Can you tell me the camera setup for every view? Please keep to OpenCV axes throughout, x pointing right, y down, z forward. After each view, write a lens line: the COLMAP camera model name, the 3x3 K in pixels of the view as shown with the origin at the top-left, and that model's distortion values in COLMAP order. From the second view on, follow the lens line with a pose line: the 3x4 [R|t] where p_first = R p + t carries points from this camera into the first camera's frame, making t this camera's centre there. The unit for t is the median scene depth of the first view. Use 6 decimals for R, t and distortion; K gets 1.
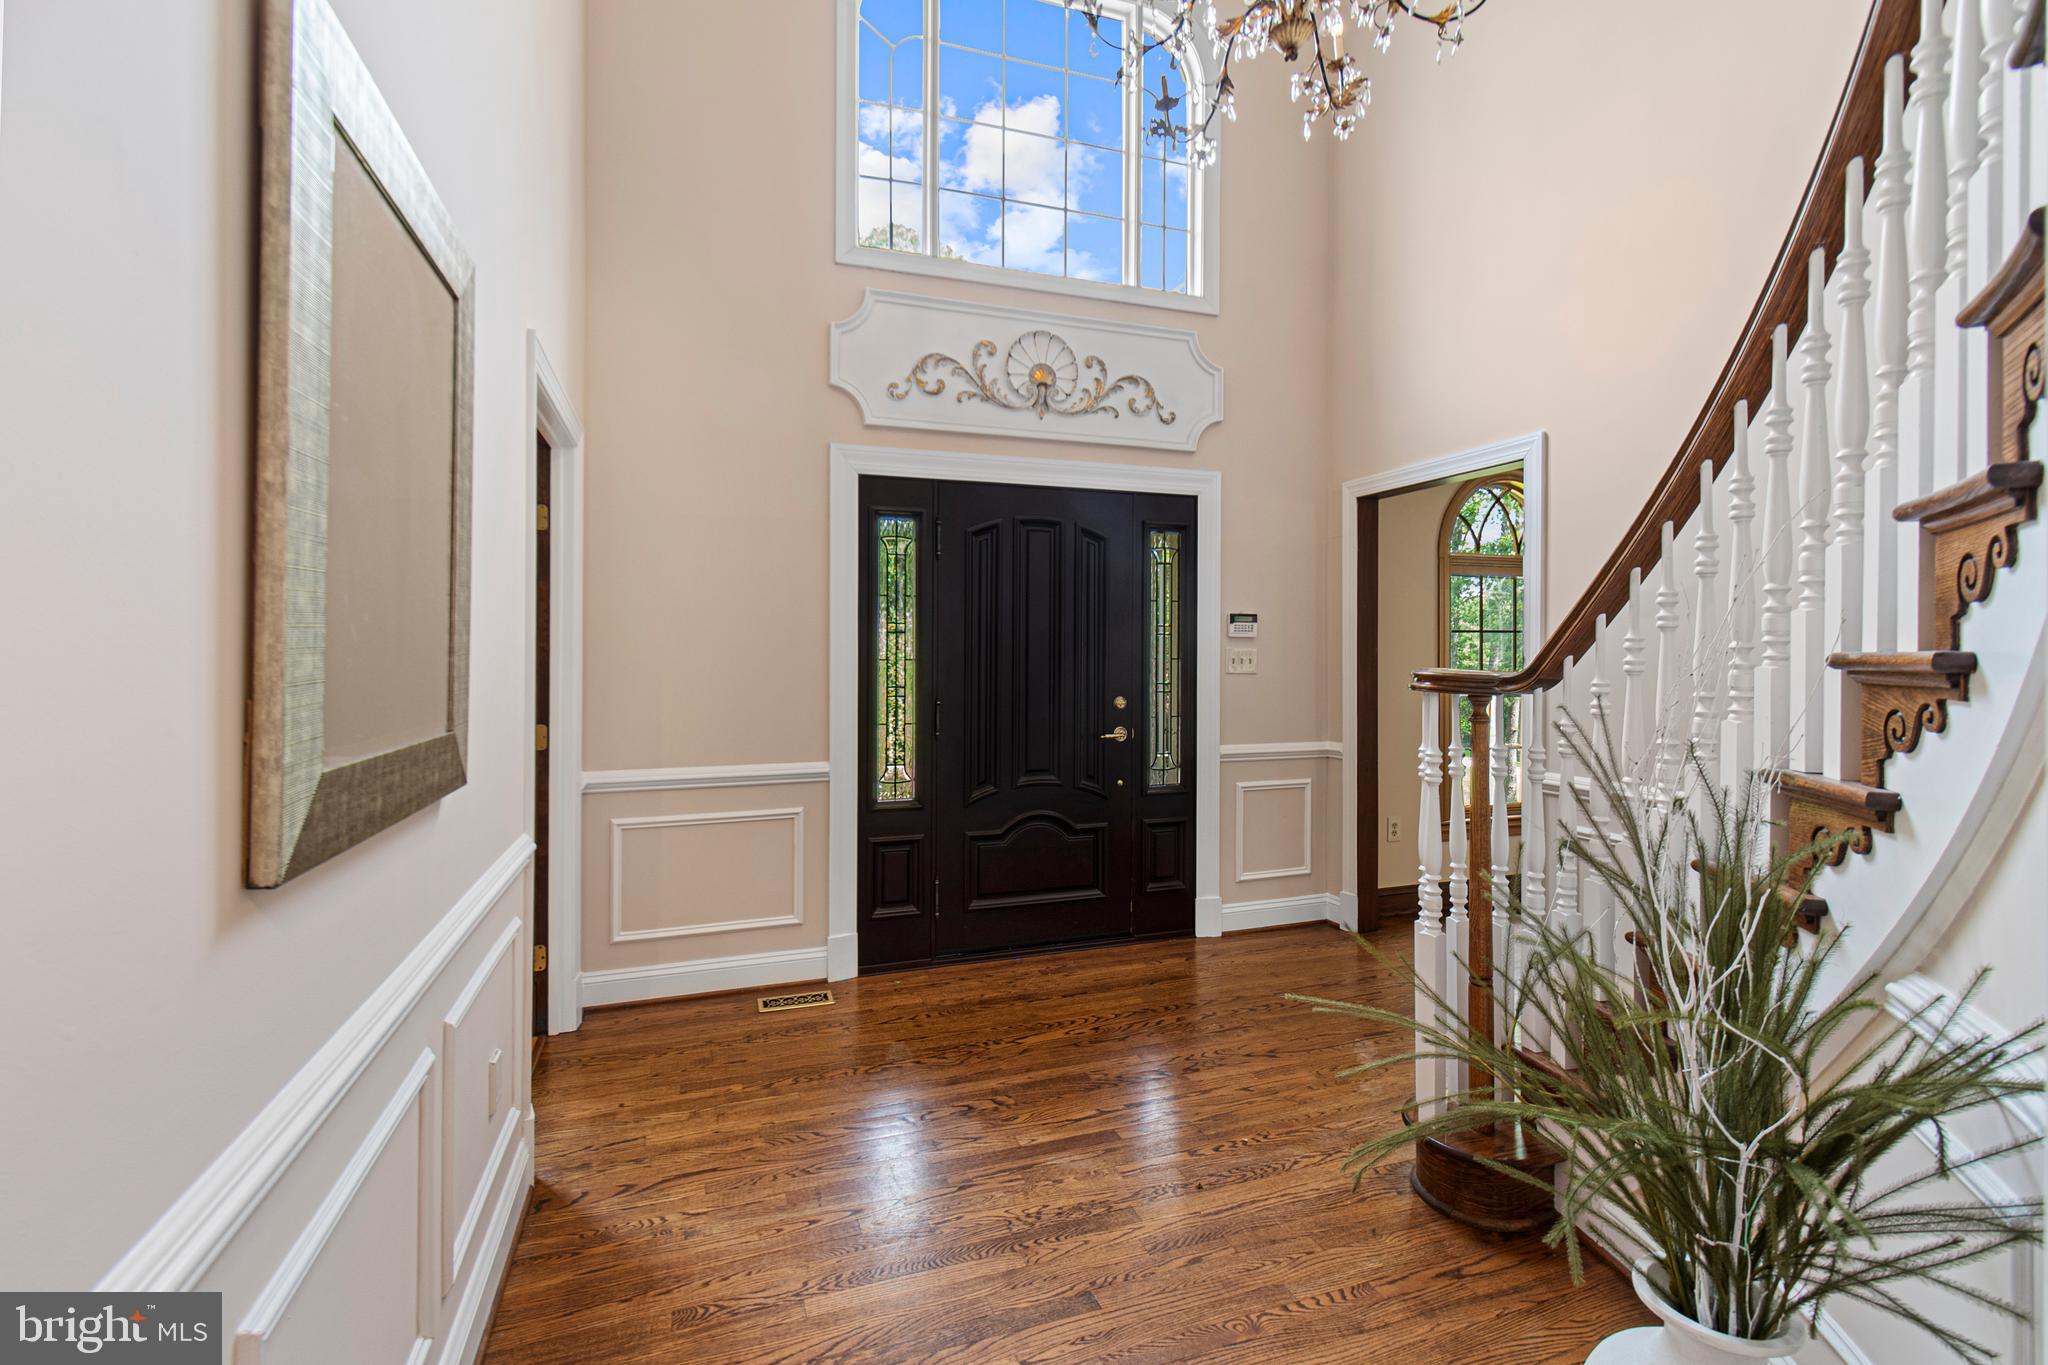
lens RADIAL K [[914.3, 0, 1016.3], [0, 914.3, 649.7], [0, 0, 1]] dist [-0.000149, -0.000707]
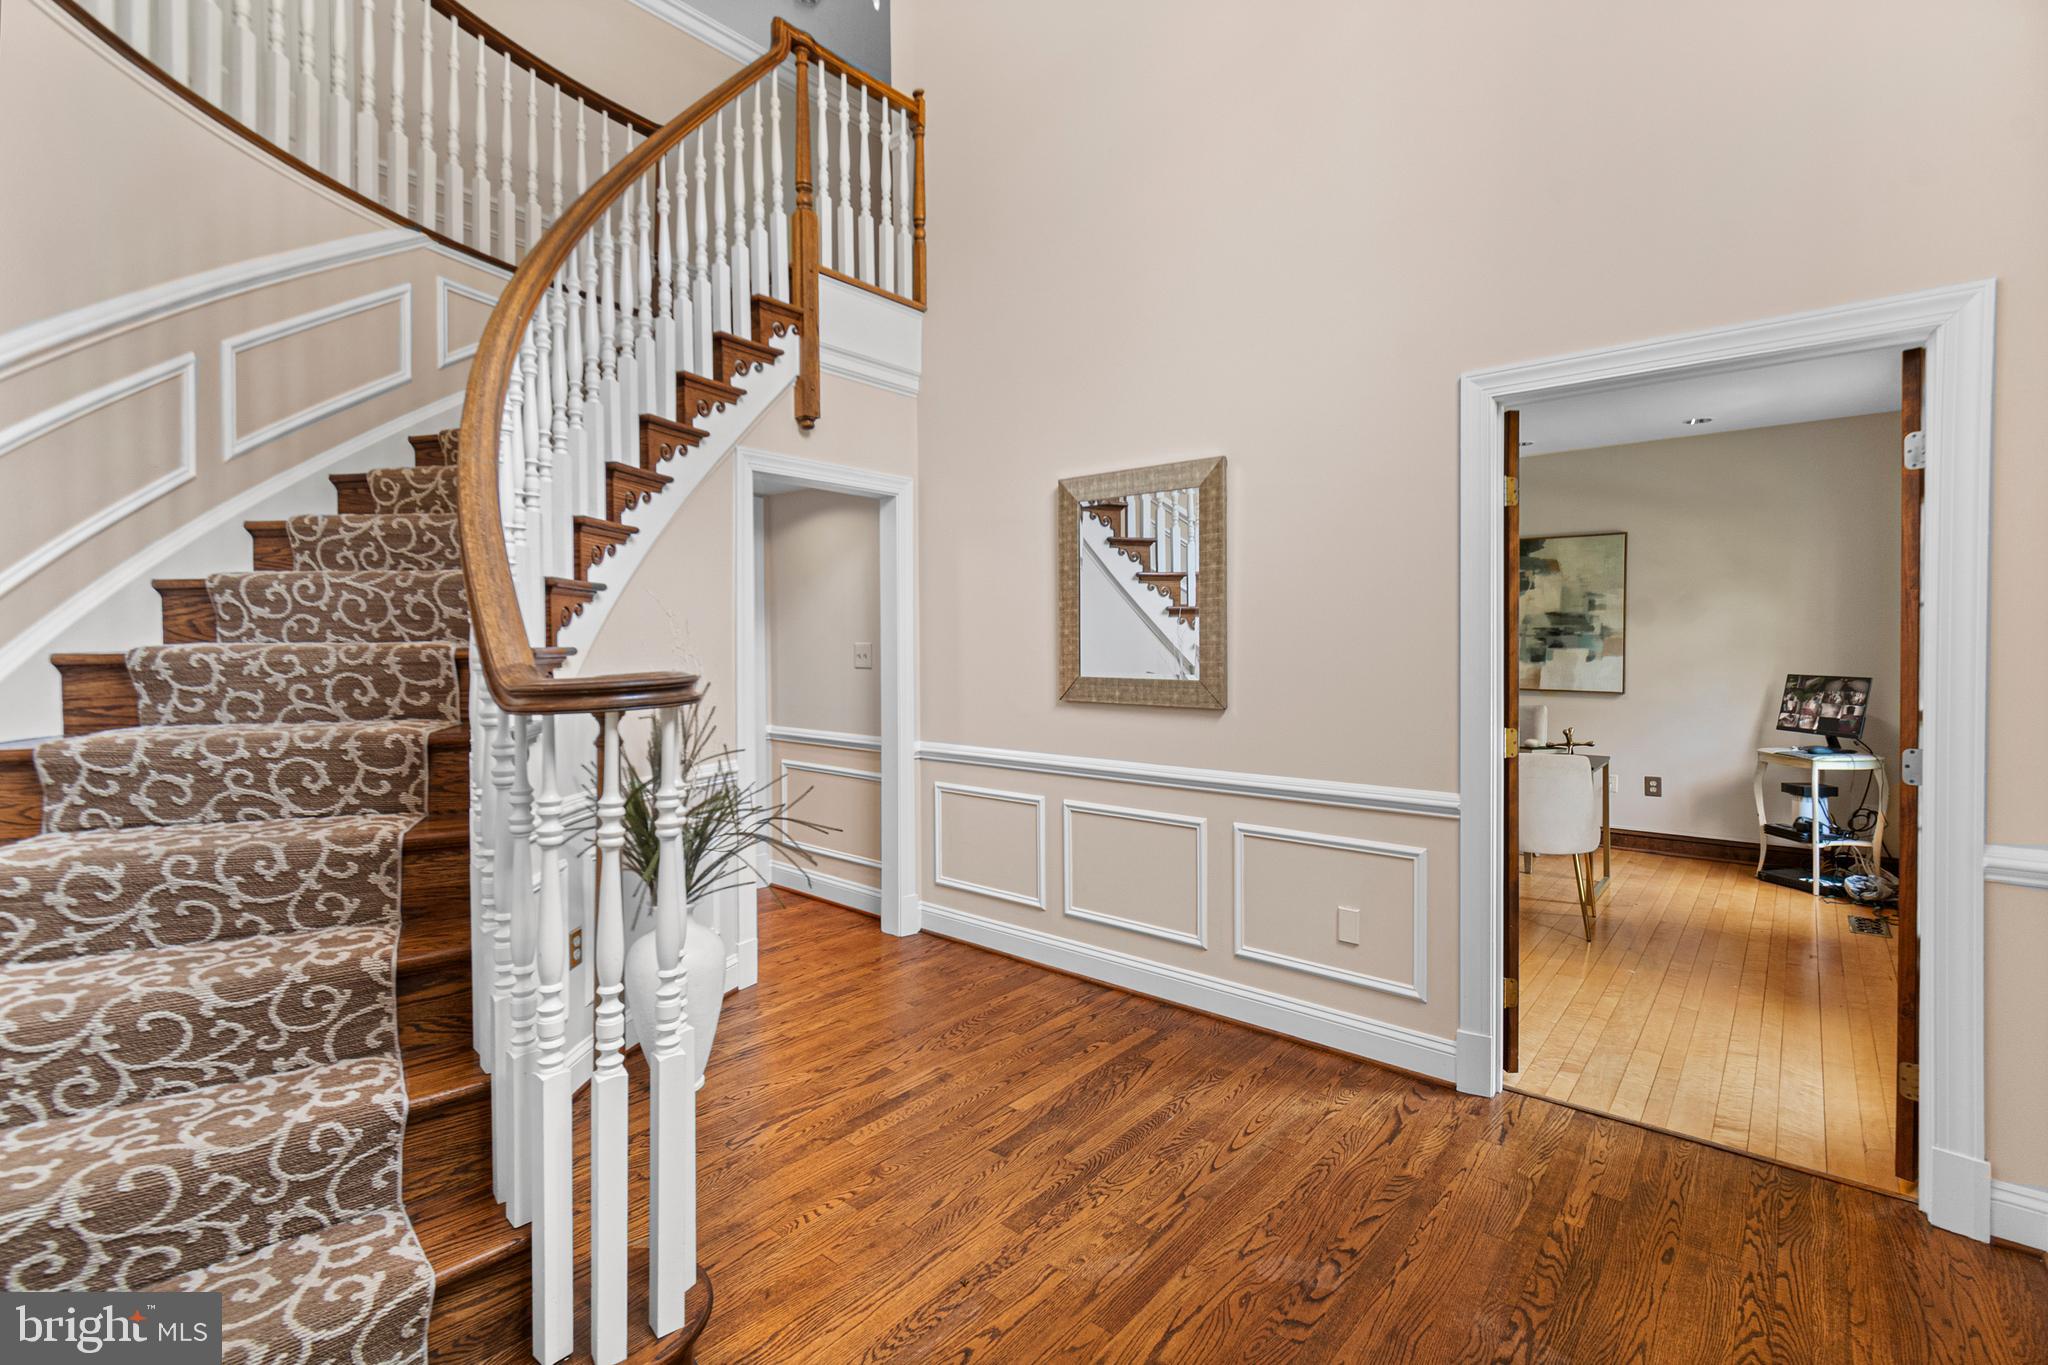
lens RADIAL K [[914.3, 0, 1016.3], [0, 914.3, 649.7], [0, 0, 1]] dist [-0.000149, -0.000707]
pose [[-0.865675, 0.003192, -0.500596, 0.546252], [0.002100, 0.999994, 0.002745, -0.002894], [0.500602, 0.001325, -0.865676, 1.626841]]
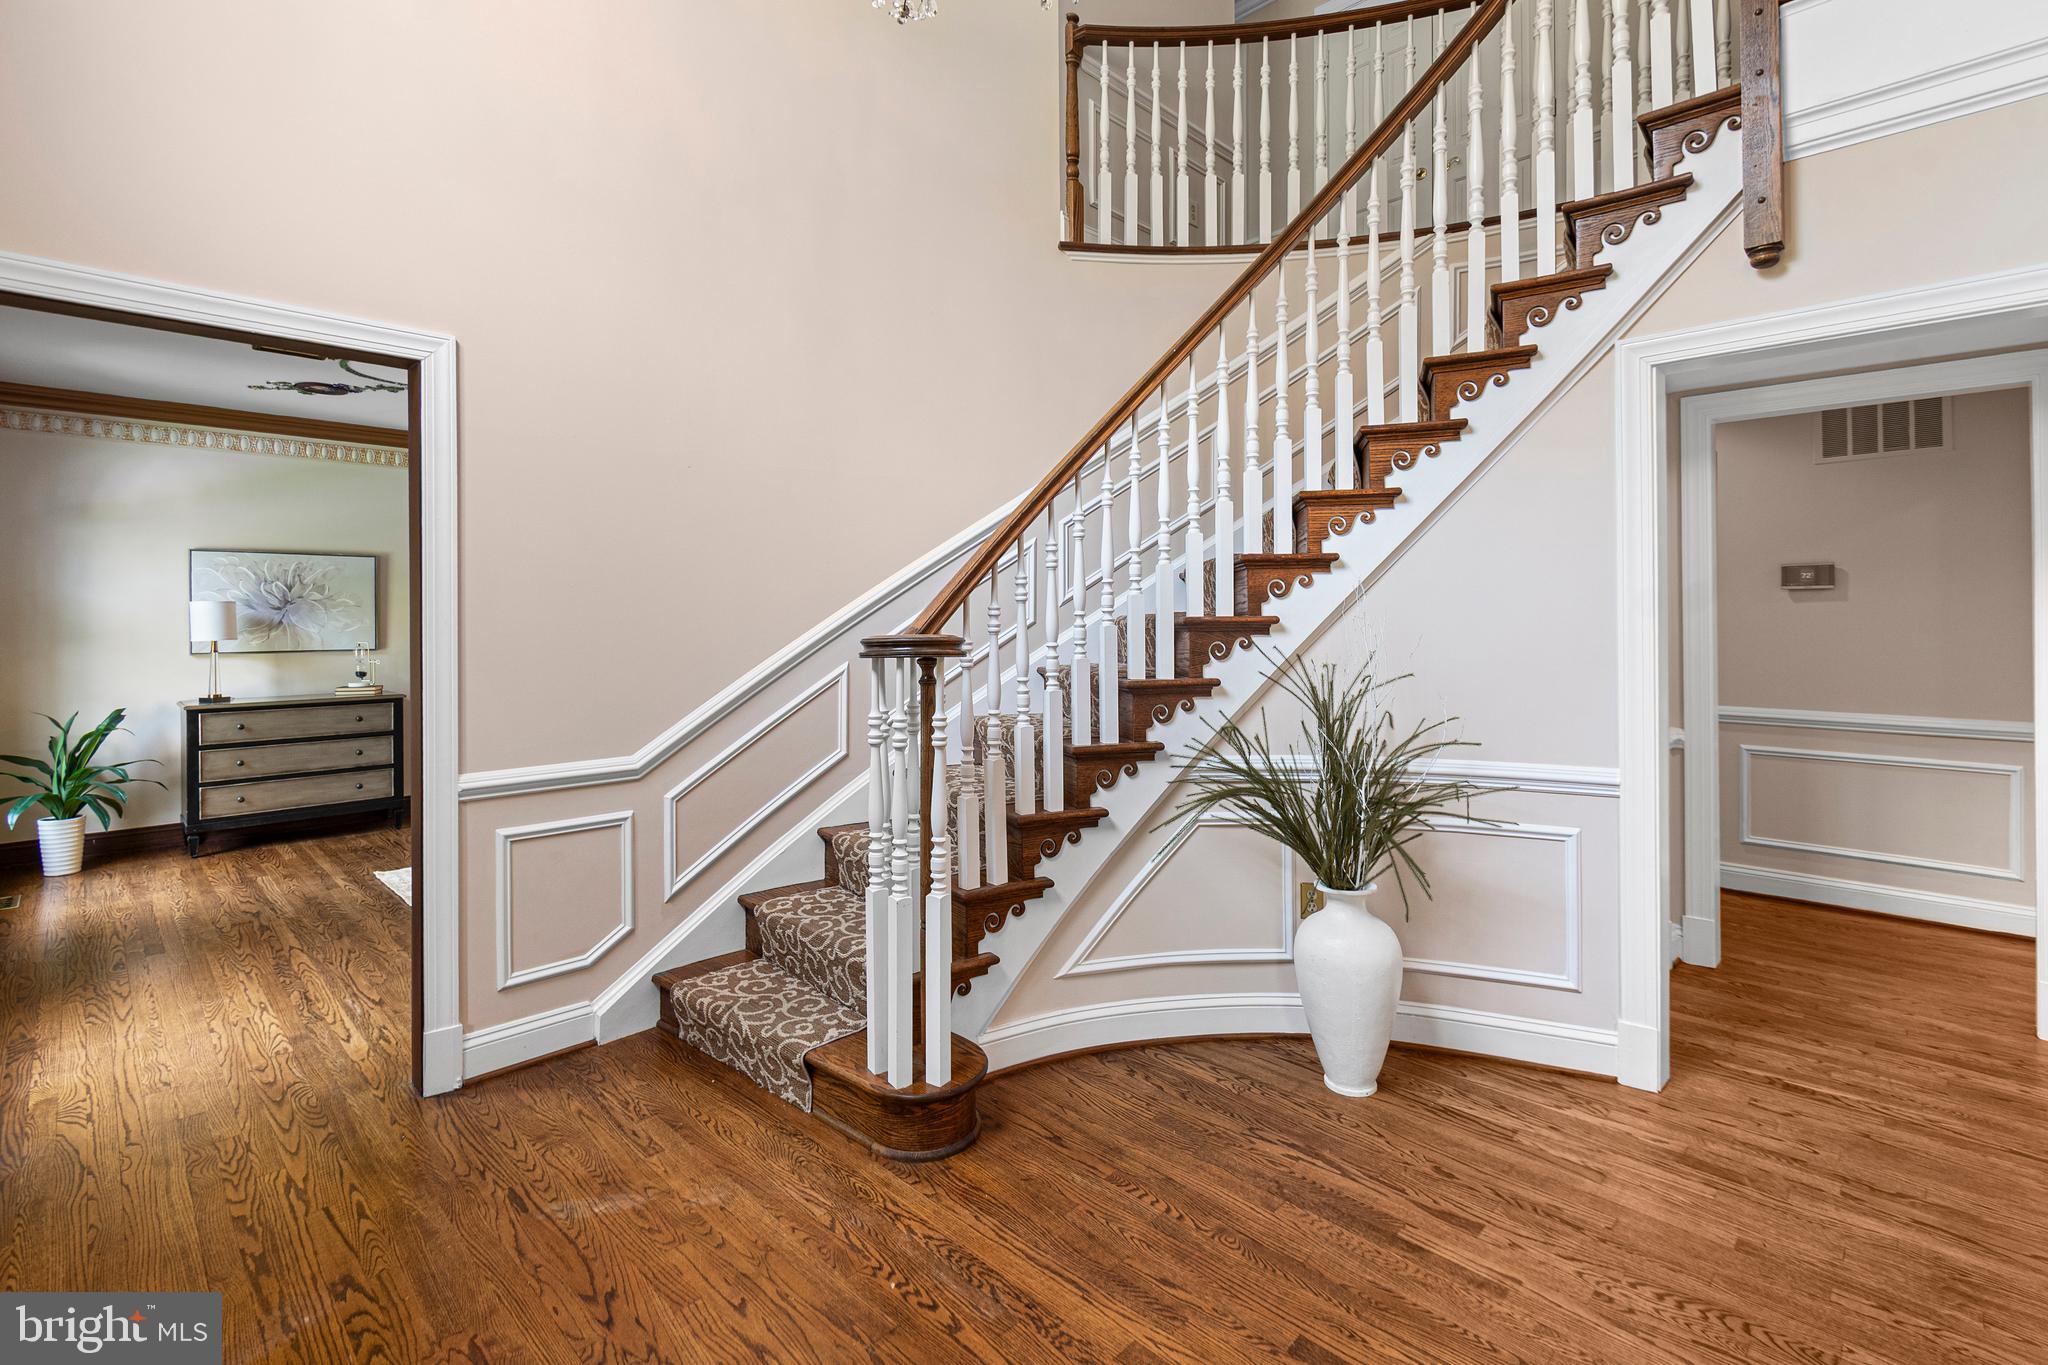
lens RADIAL K [[925.8, 0, 1010.5], [0, 925.8, 617.7], [0, 0, 1]] dist [0.001978, -0.000542]
pose [[-0.432521, -0.001756, 0.901622, -0.467747], [0.000014, 0.999998, 0.001955, -0.003167], [-0.901624, 0.000858, -0.432520, 1.253565]]
